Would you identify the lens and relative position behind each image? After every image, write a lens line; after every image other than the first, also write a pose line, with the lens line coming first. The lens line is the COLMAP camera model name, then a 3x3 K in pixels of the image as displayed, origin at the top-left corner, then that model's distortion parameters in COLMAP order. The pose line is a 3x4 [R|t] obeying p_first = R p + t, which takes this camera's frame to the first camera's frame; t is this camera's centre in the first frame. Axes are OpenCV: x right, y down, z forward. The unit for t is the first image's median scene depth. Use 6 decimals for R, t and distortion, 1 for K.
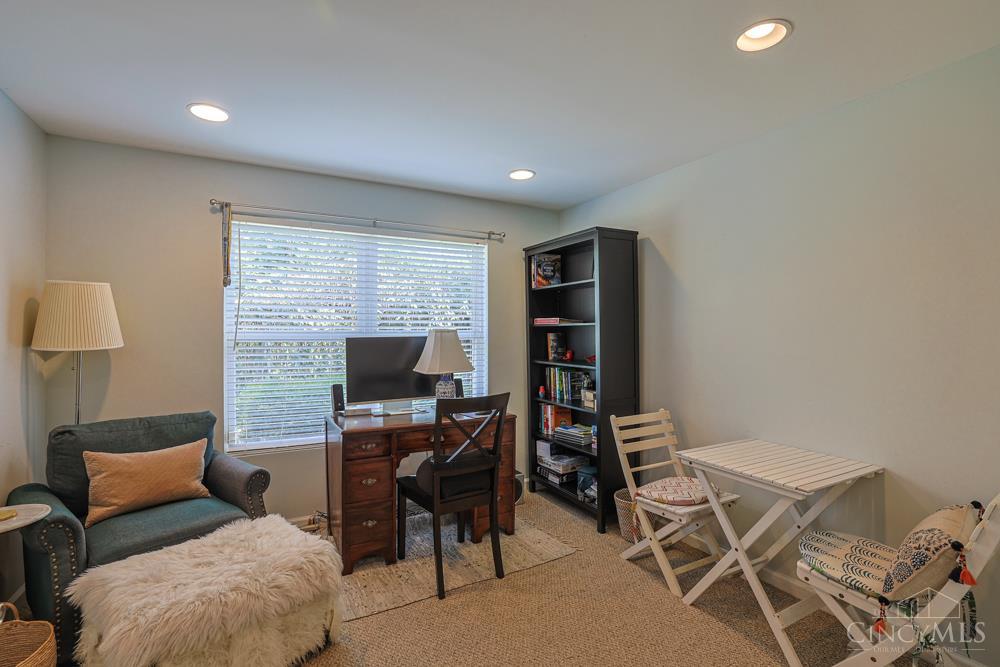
lens RADIAL K [[442.1, 0, 498.1], [0, 442.1, 333.5], [0, 0, 1]] dist [-0.048008, 0.016398]
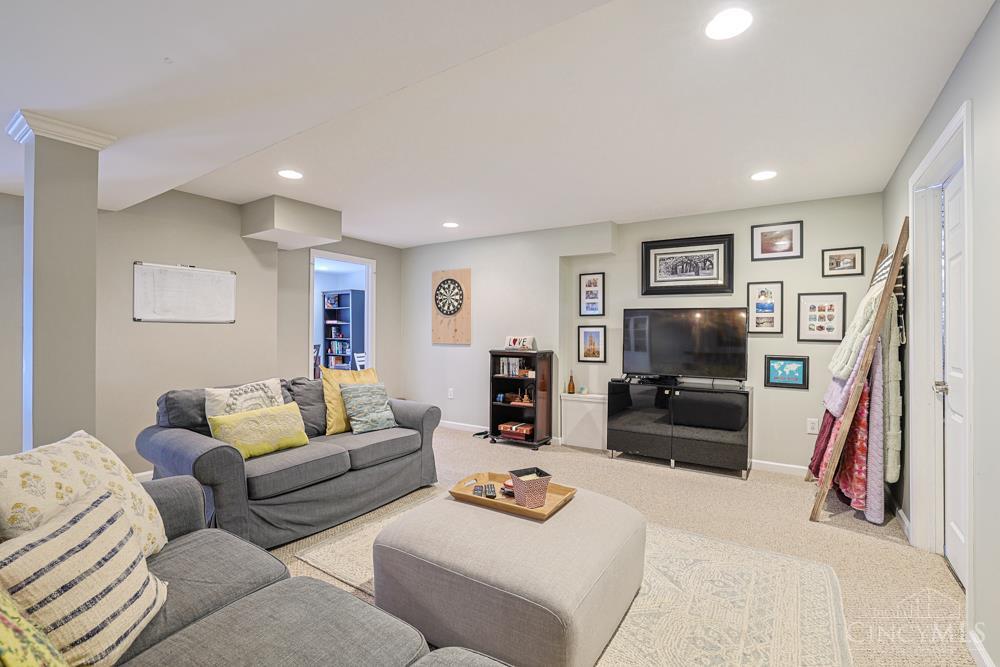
lens RADIAL K [[442.1, 0, 498.1], [0, 442.1, 333.5], [0, 0, 1]] dist [-0.048008, 0.016398]
pose [[0.884334, 0.004396, 0.466834, -0.214251], [-0.004971, 0.999988, 0.000000, 0.032290], [-0.466828, -0.002321, 0.884345, -1.615451]]
